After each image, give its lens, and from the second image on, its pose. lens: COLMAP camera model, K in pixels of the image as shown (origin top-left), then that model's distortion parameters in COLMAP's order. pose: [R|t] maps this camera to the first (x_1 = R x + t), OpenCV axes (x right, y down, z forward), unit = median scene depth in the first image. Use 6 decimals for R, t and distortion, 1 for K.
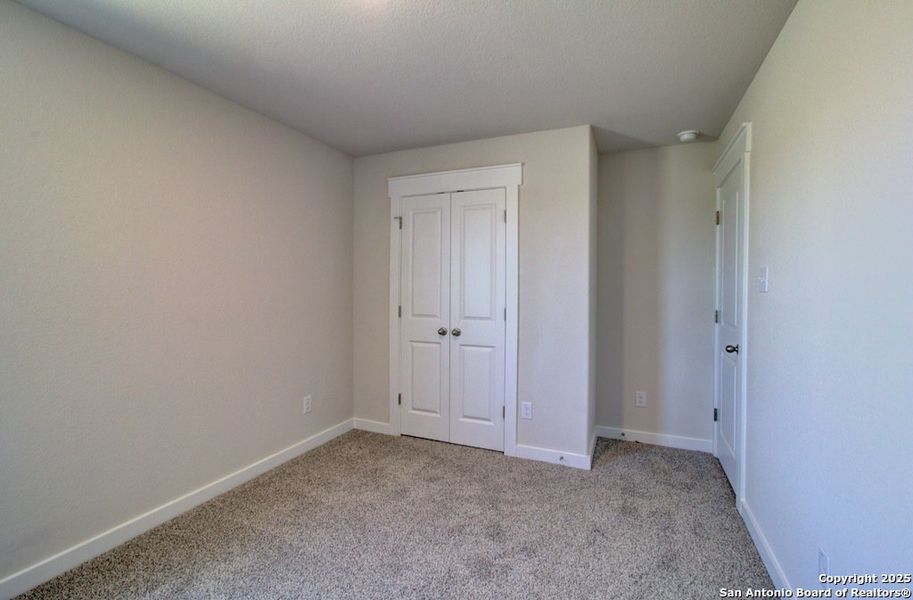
lens RADIAL K [[419.4, 0, 456.5], [0, 419.4, 300.0], [0, 0, 1]] dist [0.004002, 0.000555]
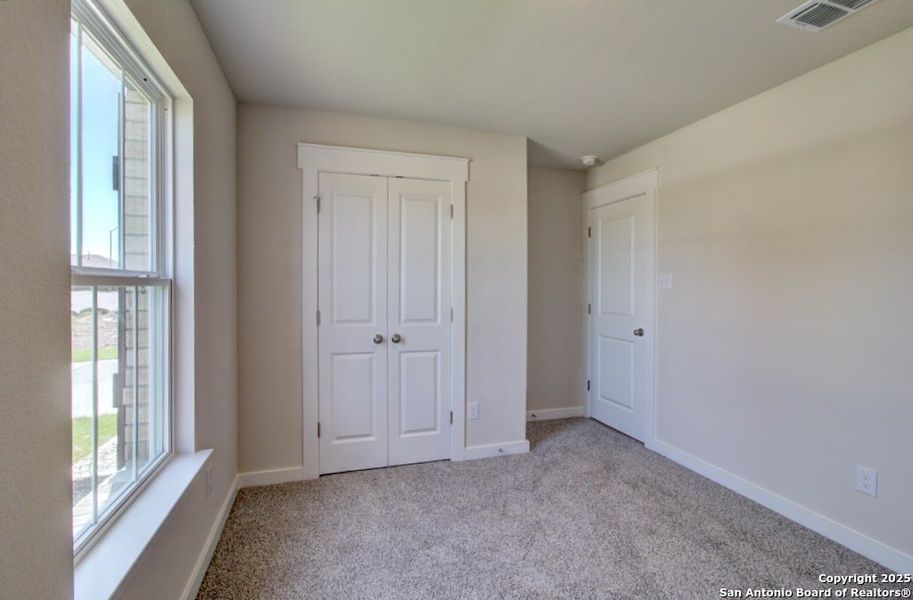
lens RADIAL K [[436.0, 0, 437.0], [0, 436.0, 305.7], [0, 0, 1]] dist [0.051112, -0.013319]
pose [[0.762055, -0.031143, 0.646763, -0.535985], [0.024056, 0.999515, 0.019785, -0.007352], [-0.647066, 0.000481, 0.762434, 0.254244]]
